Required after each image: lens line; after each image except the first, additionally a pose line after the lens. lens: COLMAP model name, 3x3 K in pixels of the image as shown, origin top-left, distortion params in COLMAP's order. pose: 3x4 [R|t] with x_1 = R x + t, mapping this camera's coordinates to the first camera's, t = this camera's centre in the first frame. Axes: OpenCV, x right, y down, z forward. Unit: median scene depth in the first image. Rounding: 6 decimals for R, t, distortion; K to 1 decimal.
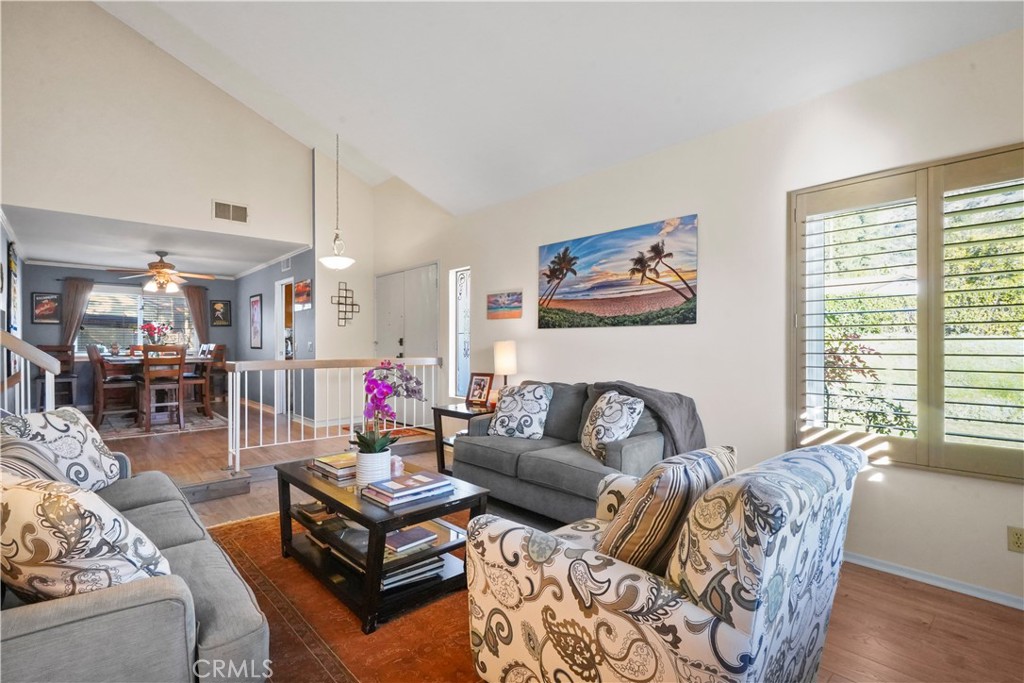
lens RADIAL K [[471.4, 0, 502.2], [0, 471.4, 351.1], [0, 0, 1]] dist [-0.011180, 0.003635]
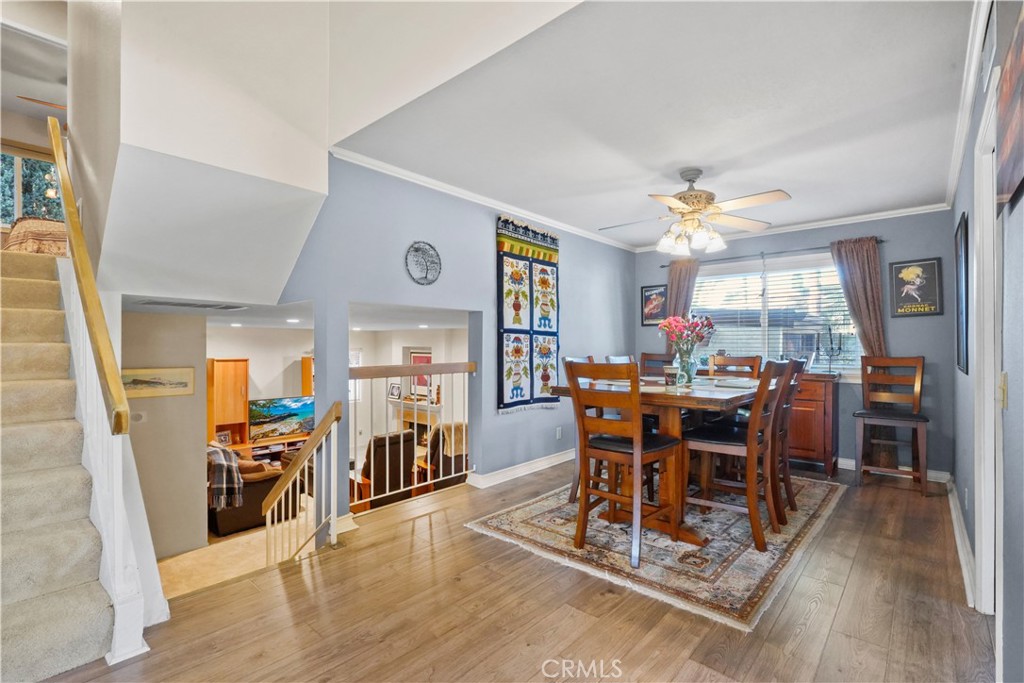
lens RADIAL K [[471.4, 0, 515.9], [0, 471.4, 350.0], [0, 0, 1]] dist [-0.011180, 0.003635]
pose [[0.123915, 0.011847, -0.992222, -0.252349], [-0.011948, 0.999874, 0.010446, -0.025760], [0.992221, 0.010560, 0.124041, 0.751421]]
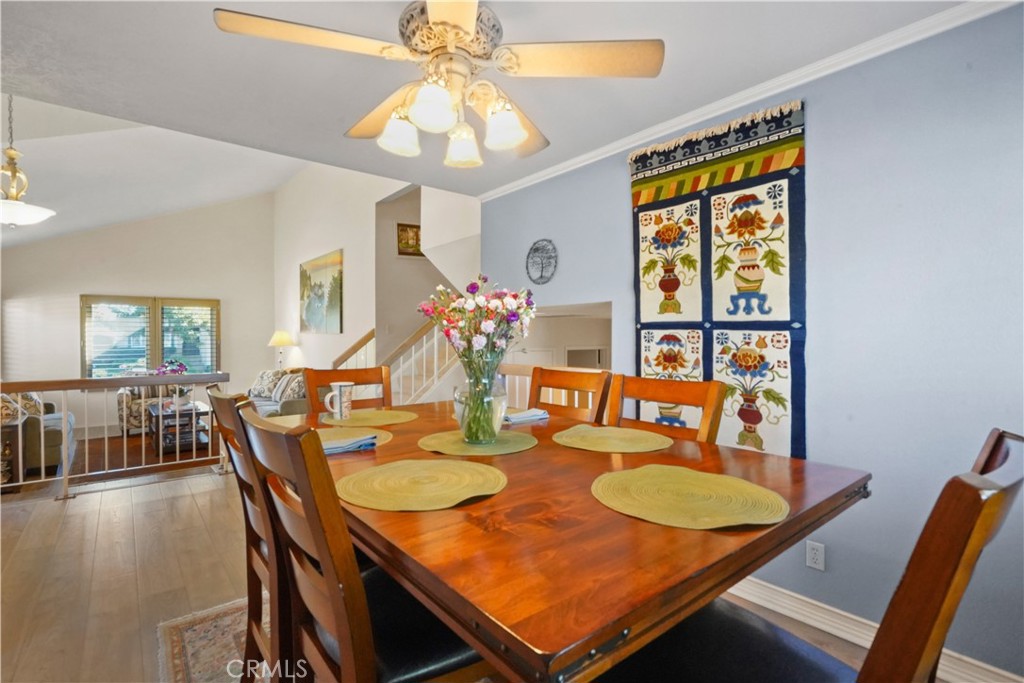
lens RADIAL K [[471.4, 0, 501.8], [0, 471.4, 350.2], [0, 0, 1]] dist [-0.011180, 0.003635]
pose [[-0.998028, -0.005905, 0.062500, -0.760807], [-0.003830, 0.999439, 0.033262, -0.036047], [-0.062661, 0.032957, -0.997491, 1.215104]]
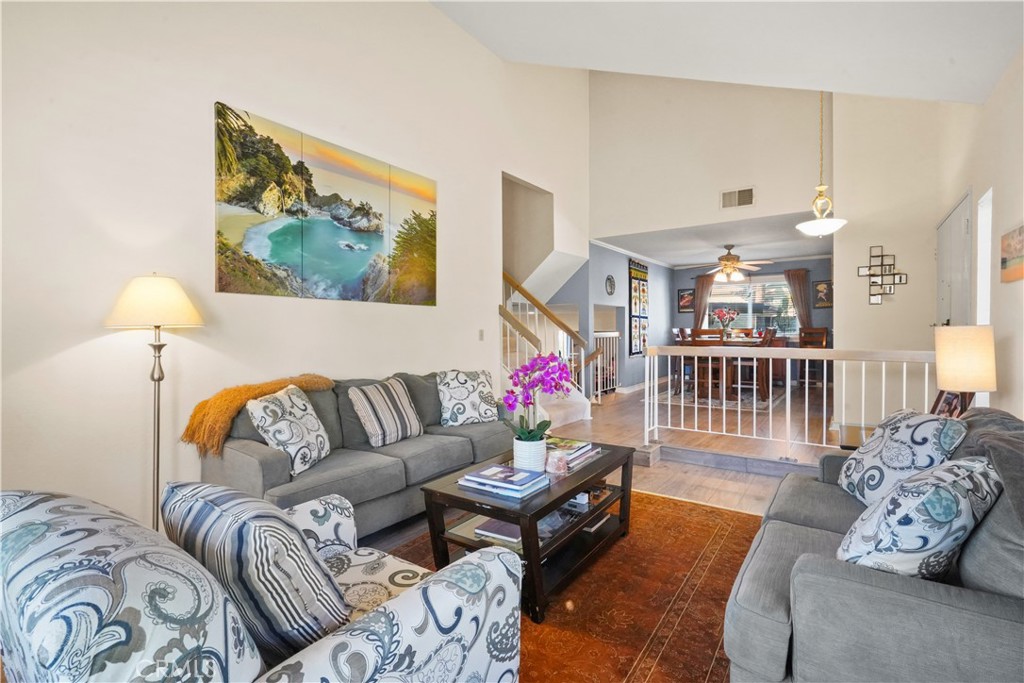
lens RADIAL K [[471.4, 0, 519.4], [0, 471.4, 336.6], [0, 0, 1]] dist [-0.011180, 0.003635]
pose [[0.227913, 0.017732, -0.973520, 0.251177], [-0.005948, 0.999841, 0.016819, -0.010248], [0.973663, 0.001957, 0.227982, 0.257890]]
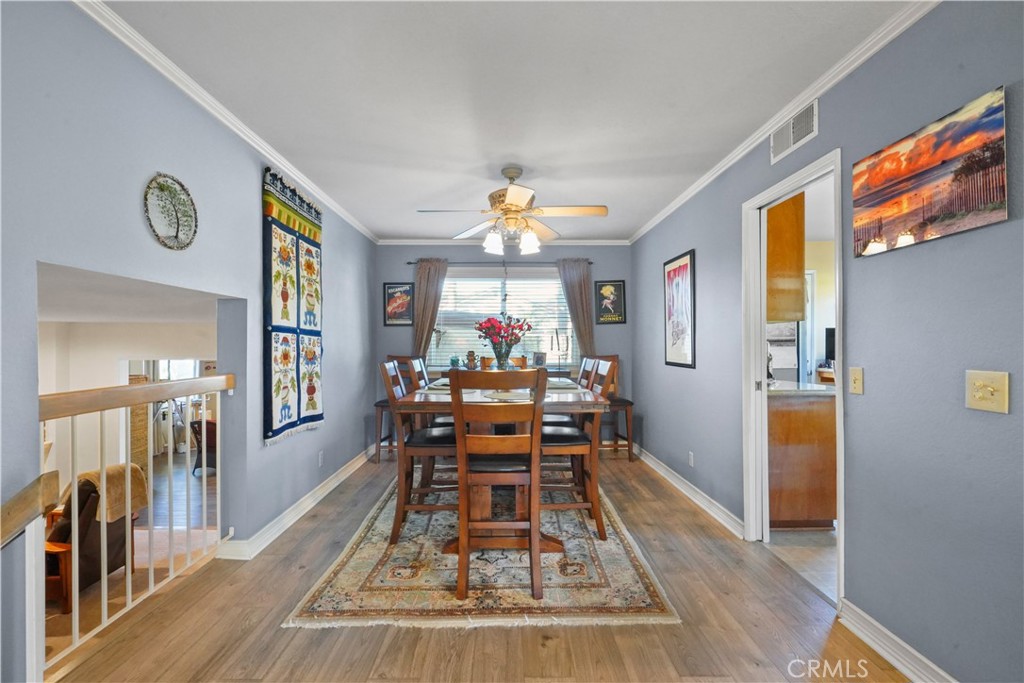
lens RADIAL K [[471.4, 0, 514.2], [0, 471.4, 348.2], [0, 0, 1]] dist [-0.011180, 0.003635]
pose [[0.757172, 0.003069, -0.653208, -0.405724], [-0.005557, 0.999983, -0.001743, -0.026172], [0.653192, 0.004950, 0.757176, 0.630471]]
